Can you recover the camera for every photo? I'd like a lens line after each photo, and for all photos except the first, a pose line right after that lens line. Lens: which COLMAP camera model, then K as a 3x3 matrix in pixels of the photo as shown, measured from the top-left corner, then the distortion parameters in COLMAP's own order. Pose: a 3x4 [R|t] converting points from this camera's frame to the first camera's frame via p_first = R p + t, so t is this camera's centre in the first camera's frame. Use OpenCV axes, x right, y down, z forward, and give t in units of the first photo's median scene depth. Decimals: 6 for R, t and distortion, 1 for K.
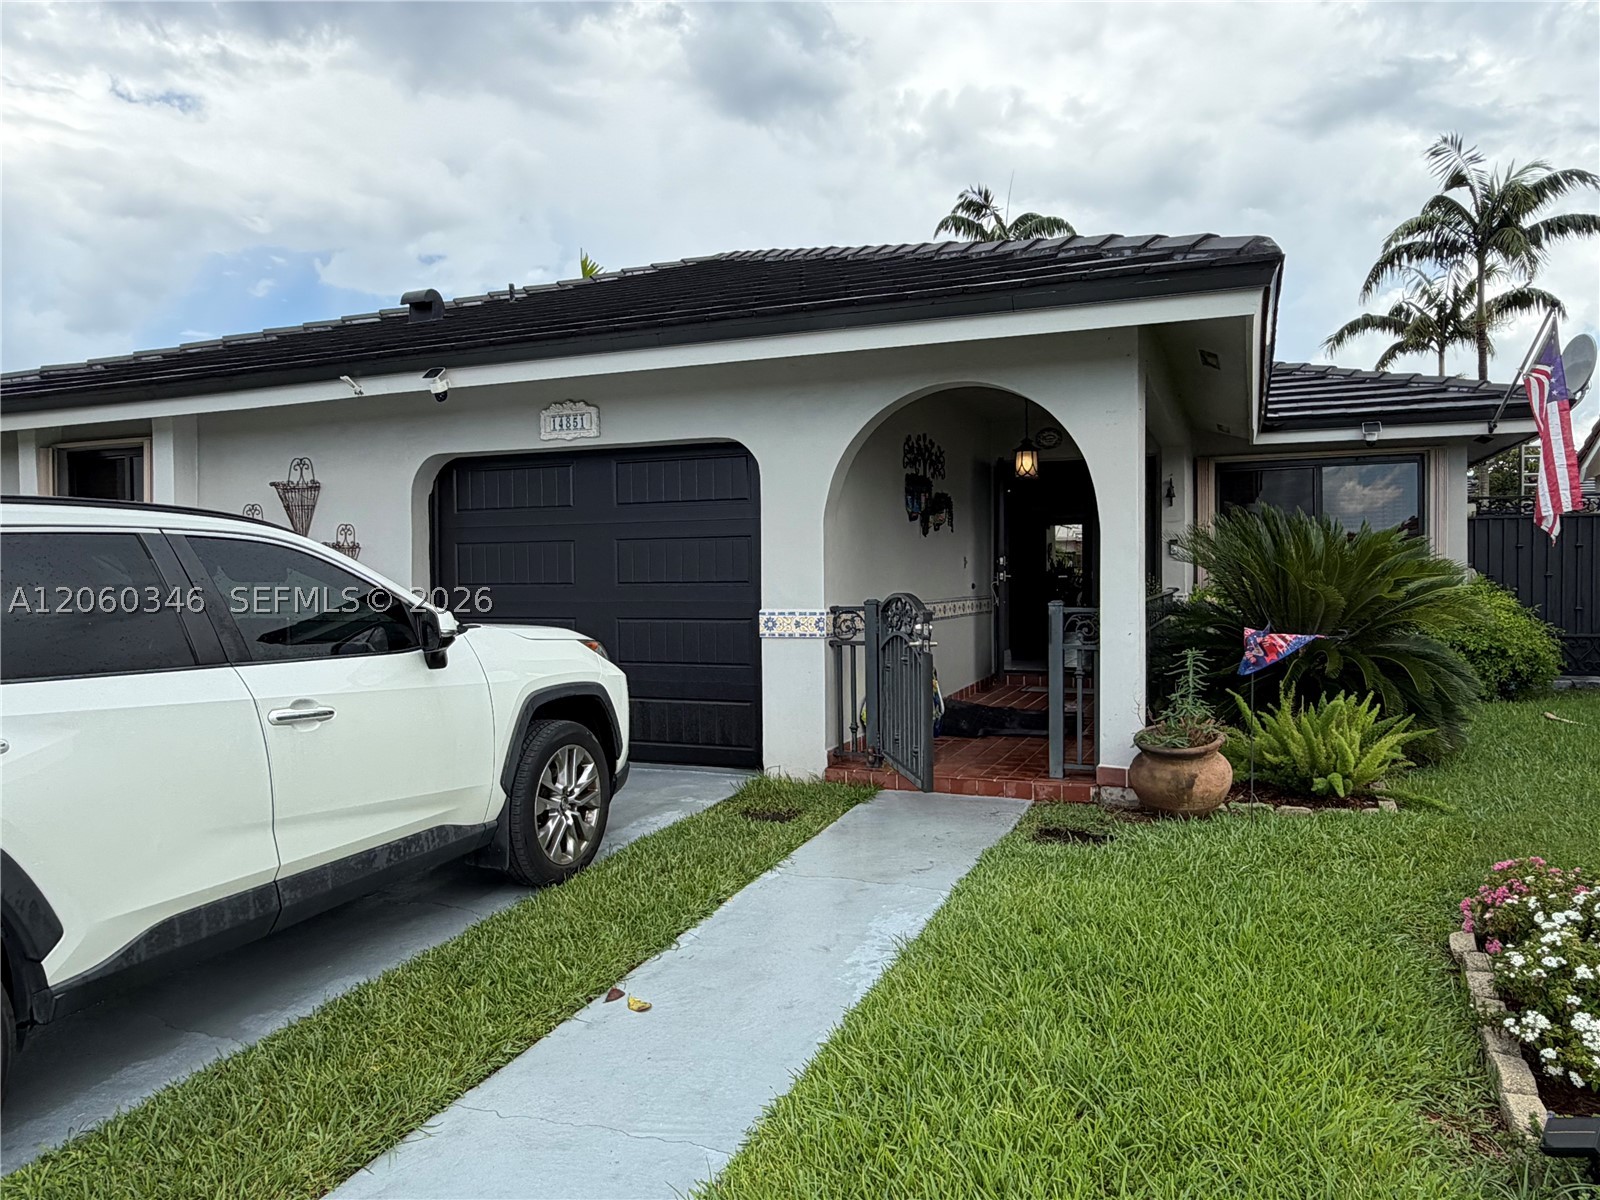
lens RADIAL K [[1104.4, 0, 801.7], [0, 1104.4, 605.6], [0, 0, 1]] dist [-0.006337, 0.008027]
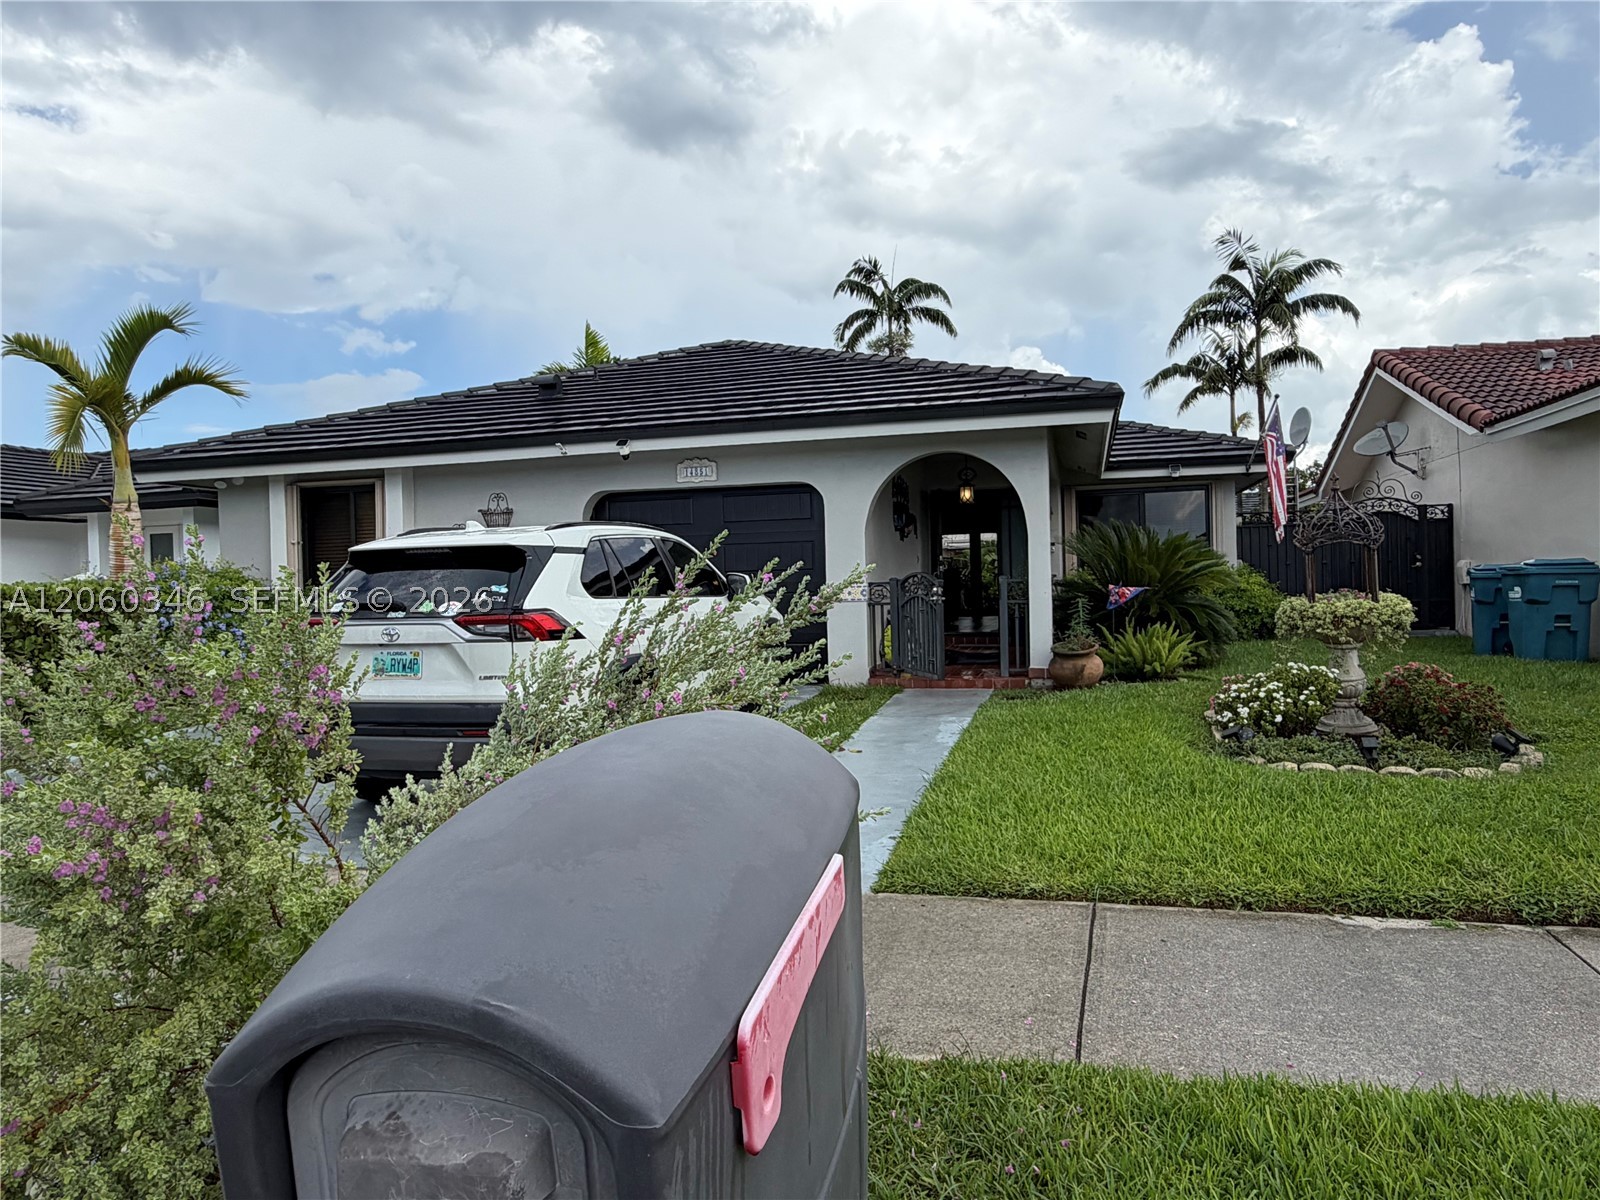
lens RADIAL K [[1048.6, 0, 801.8], [0, 1048.6, 602.3], [0, 0, 1]] dist [-0.009156, 0.009645]
pose [[0.992222, -0.017759, 0.123207, -0.210189], [0.019148, 0.999766, -0.010099, 0.035007], [-0.122998, 0.012379, 0.992330, -0.440608]]
